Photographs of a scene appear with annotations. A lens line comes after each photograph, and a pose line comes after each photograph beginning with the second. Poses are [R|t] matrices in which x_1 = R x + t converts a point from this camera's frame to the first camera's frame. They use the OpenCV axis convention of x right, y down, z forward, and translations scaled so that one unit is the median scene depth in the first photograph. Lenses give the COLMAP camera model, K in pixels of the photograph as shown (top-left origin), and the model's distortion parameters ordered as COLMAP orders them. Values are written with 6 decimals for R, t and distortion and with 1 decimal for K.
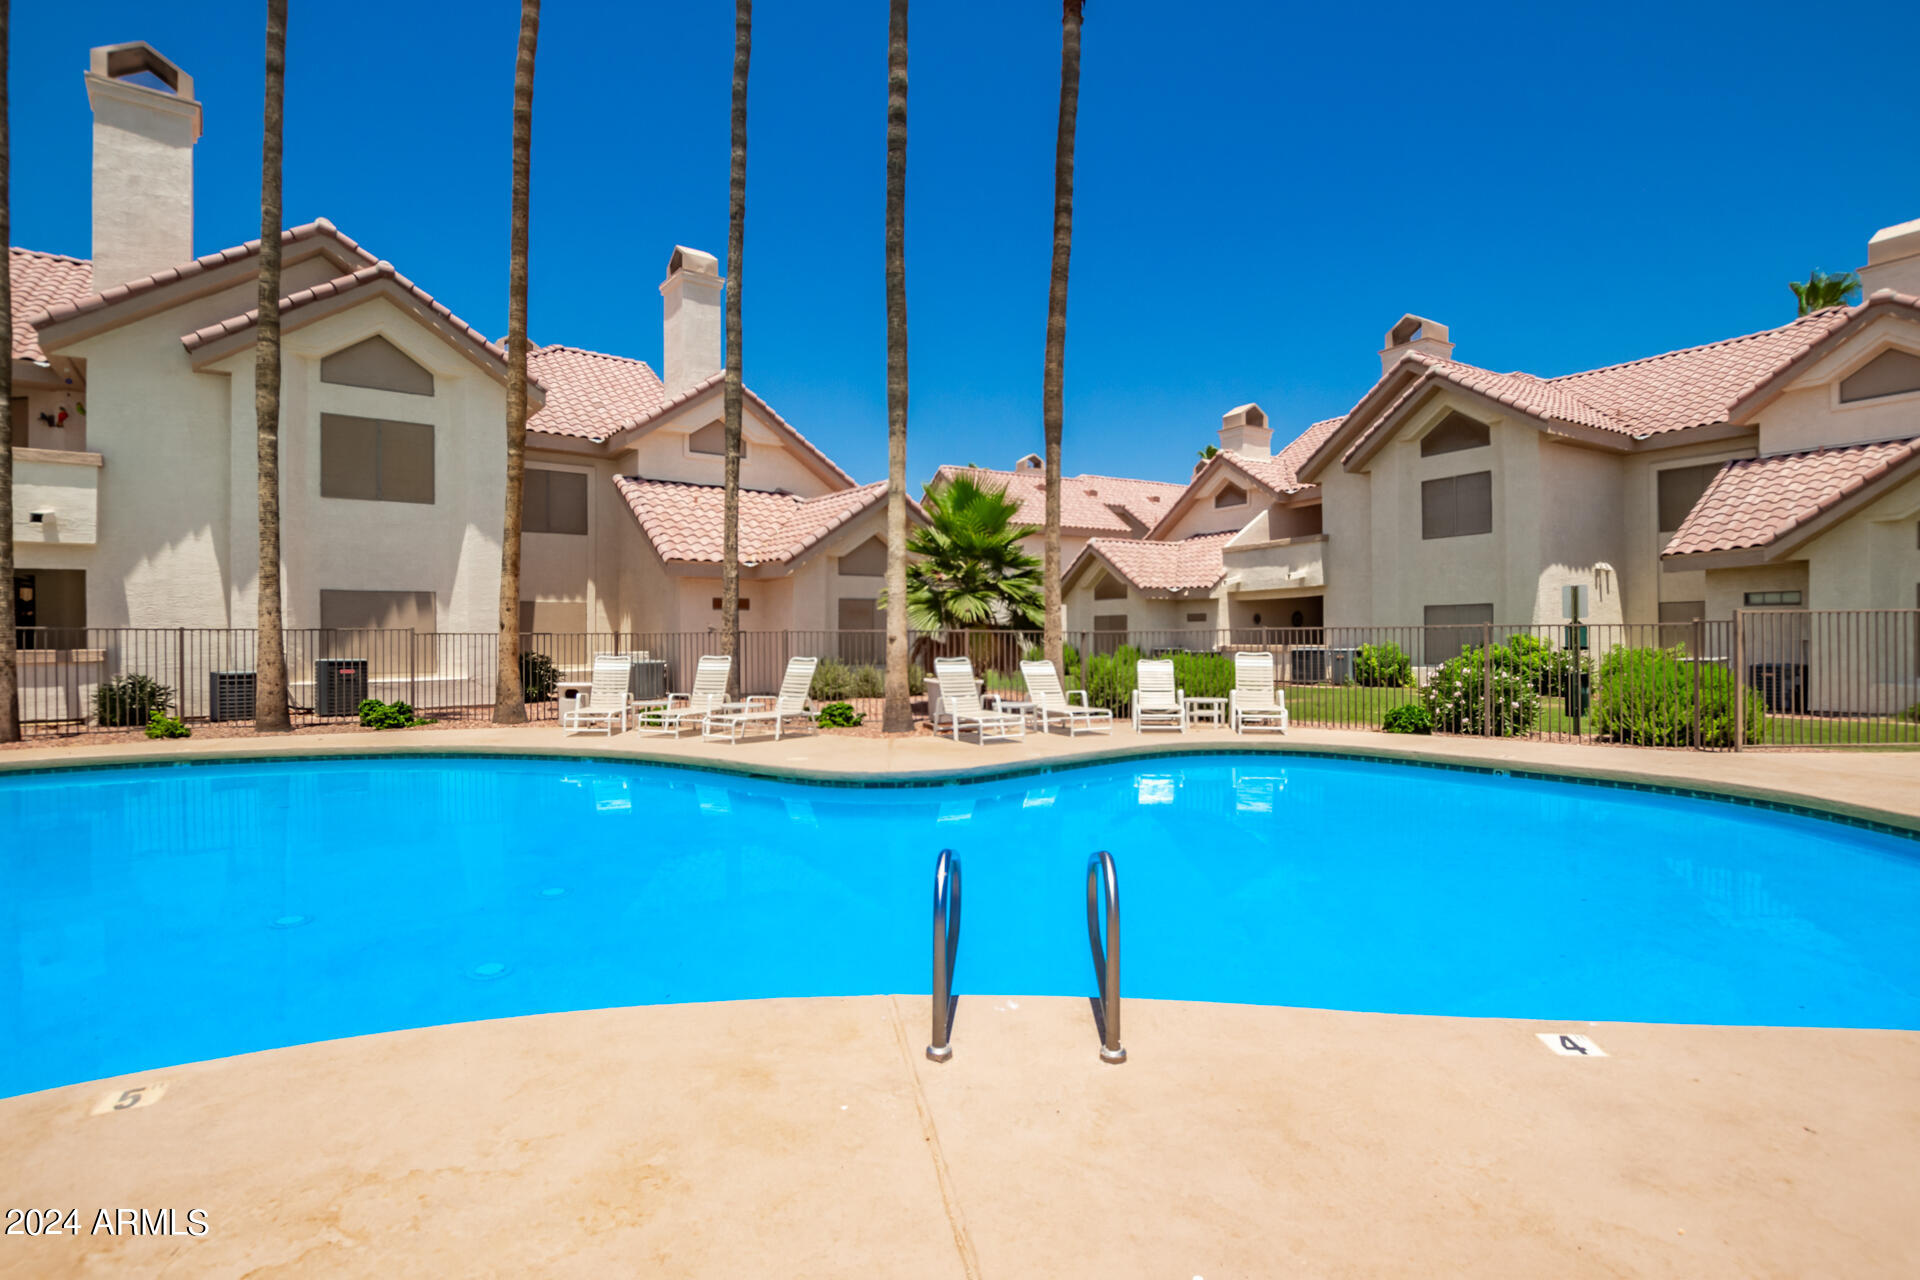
lens RADIAL K [[972.2, 0, 948.9], [0, 972.2, 639.9], [0, 0, 1]] dist [-0.047057, 0.010942]
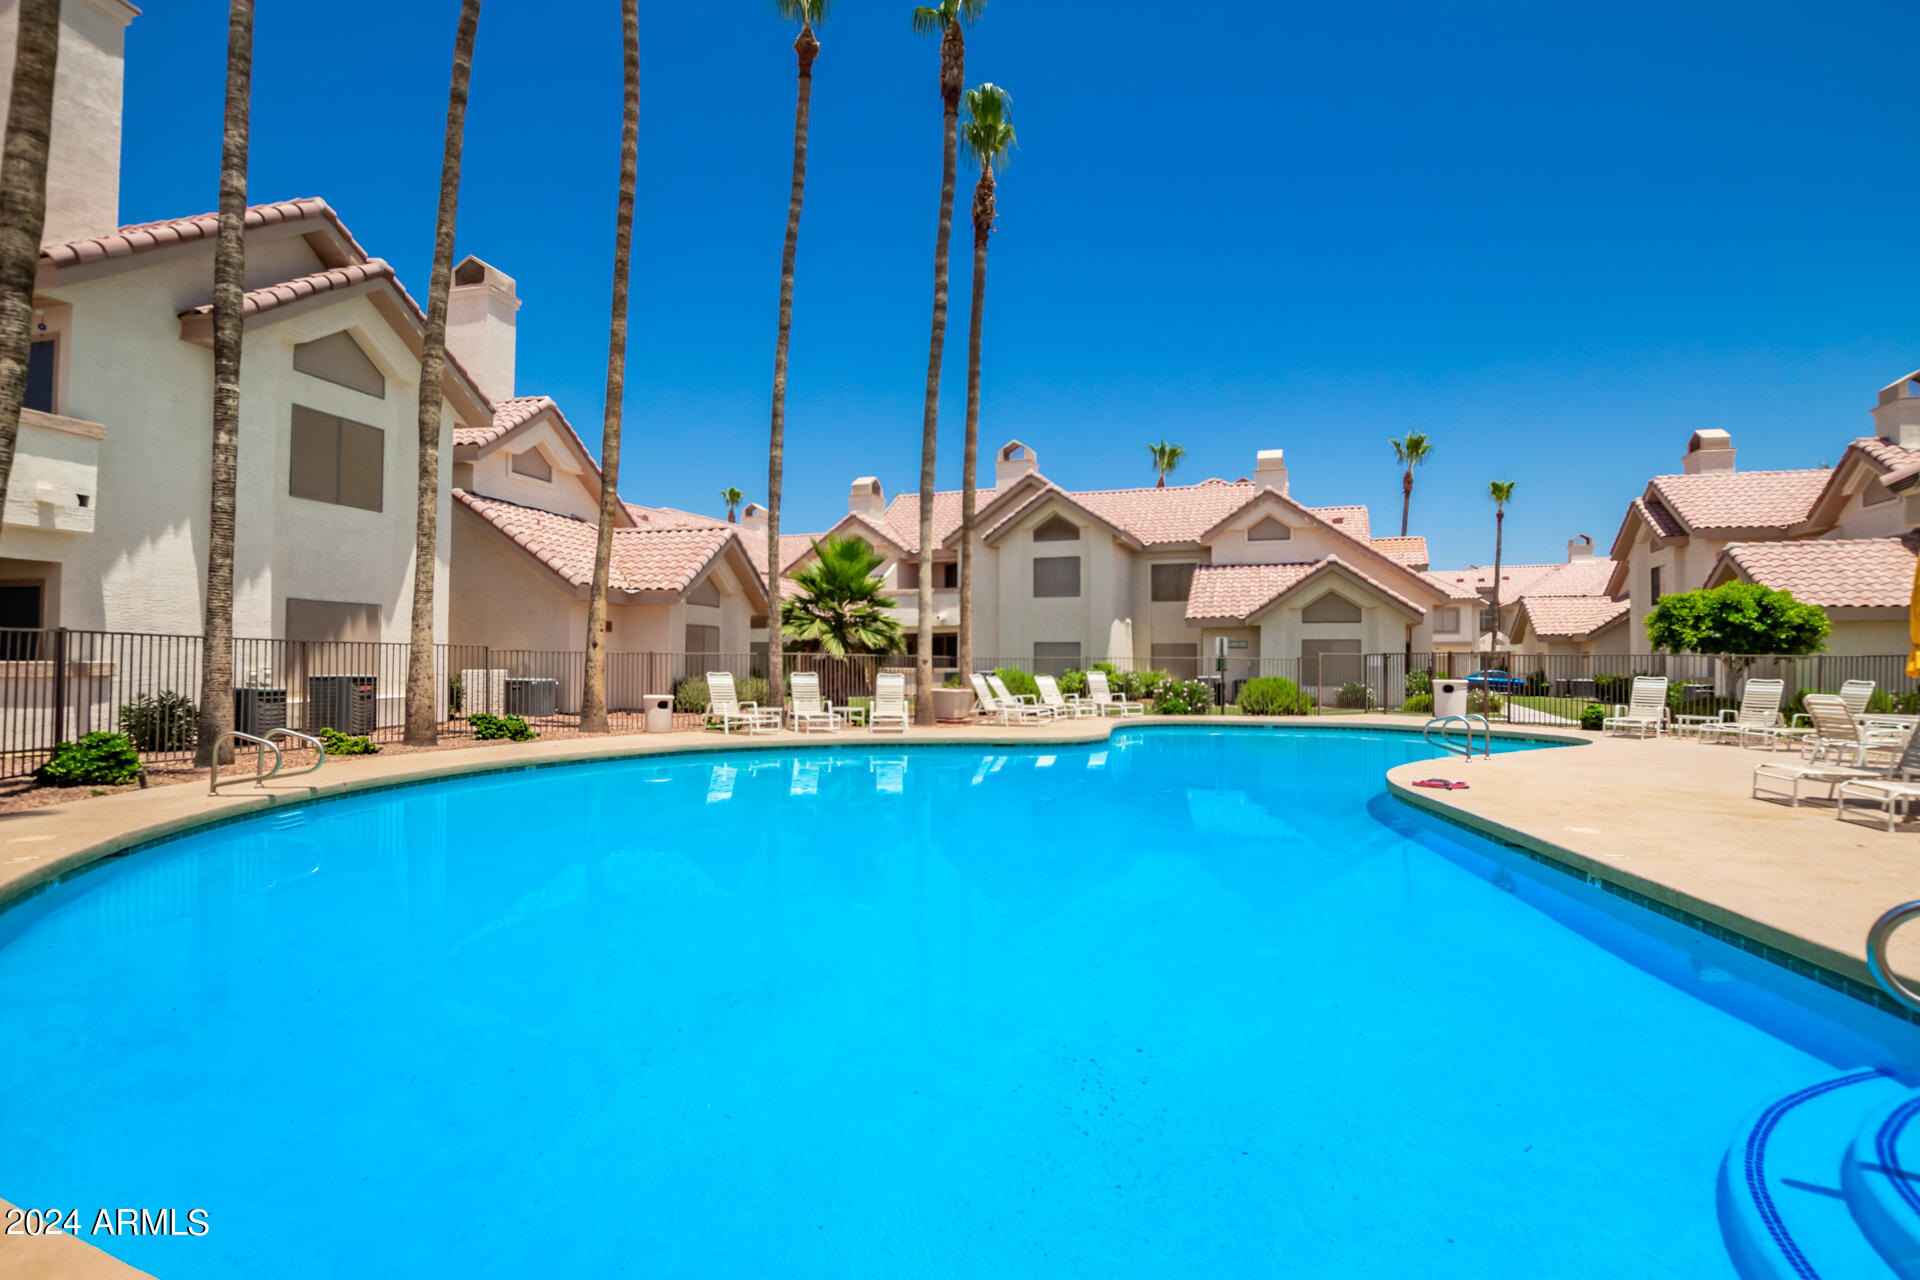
lens RADIAL K [[972.2, 0, 948.9], [0, 972.2, 639.9], [0, 0, 1]] dist [-0.047057, 0.010942]
pose [[0.768817, 0.026628, 0.638914, -0.708835], [-0.015562, 0.999616, -0.022936, -0.001604], [-0.639280, 0.007691, 0.768936, -0.092456]]
